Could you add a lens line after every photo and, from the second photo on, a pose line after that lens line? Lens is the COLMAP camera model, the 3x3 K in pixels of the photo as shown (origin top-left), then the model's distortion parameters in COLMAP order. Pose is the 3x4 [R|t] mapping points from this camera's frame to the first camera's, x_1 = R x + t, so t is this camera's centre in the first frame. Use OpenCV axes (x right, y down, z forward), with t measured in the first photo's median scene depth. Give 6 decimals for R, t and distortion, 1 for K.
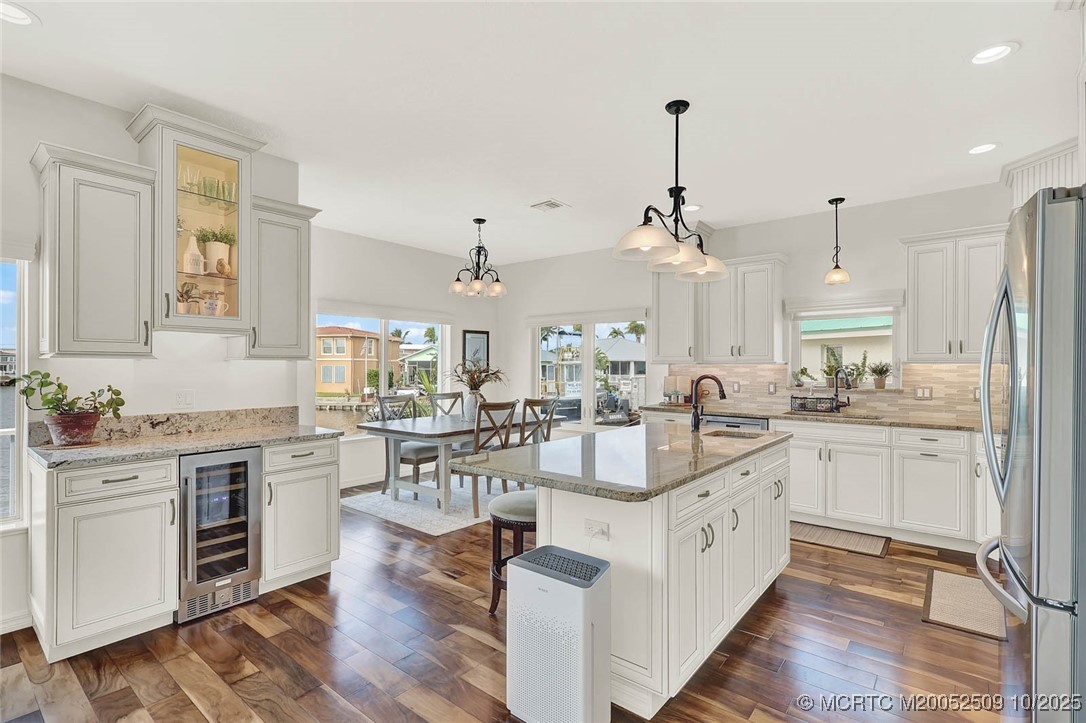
lens RADIAL K [[510.2, 0, 540.4], [0, 510.2, 363.9], [0, 0, 1]] dist [-0.000320, -0.000005]
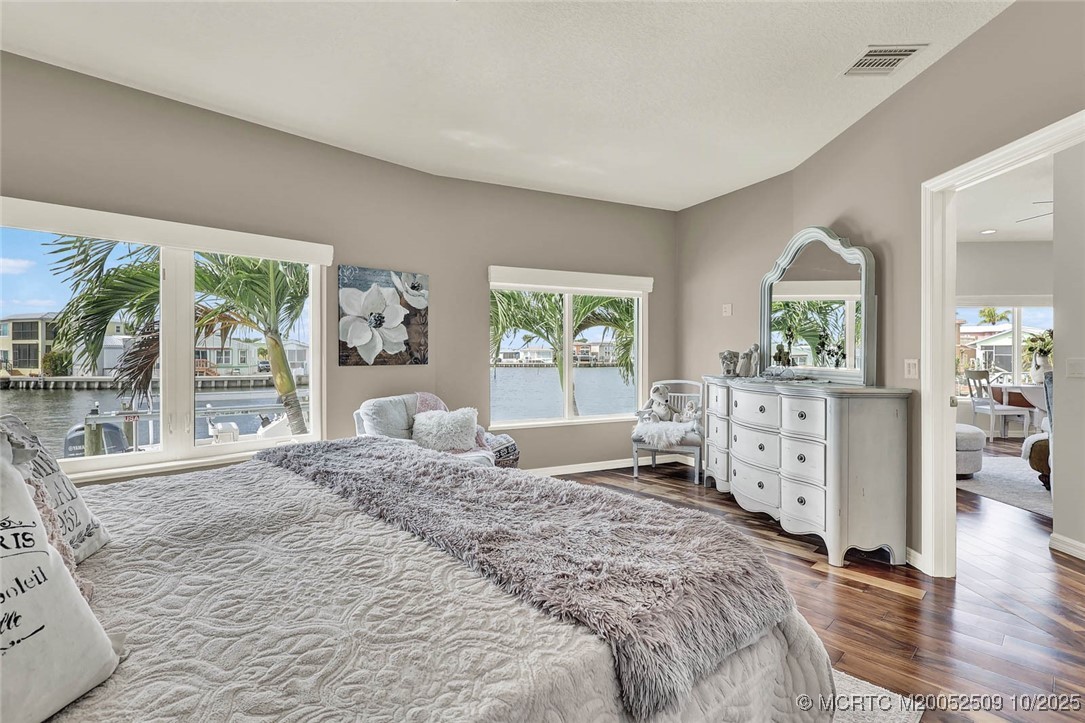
lens RADIAL K [[509.8, 0, 538.6], [0, 509.8, 353.3], [0, 0, 1]] dist [-0.001371, -0.000350]
pose [[0.621488, -0.001113, -0.783423, -0.436390], [0.004466, 0.999988, 0.002123, 0.018604], [0.783411, -0.004818, 0.621486, -1.789275]]
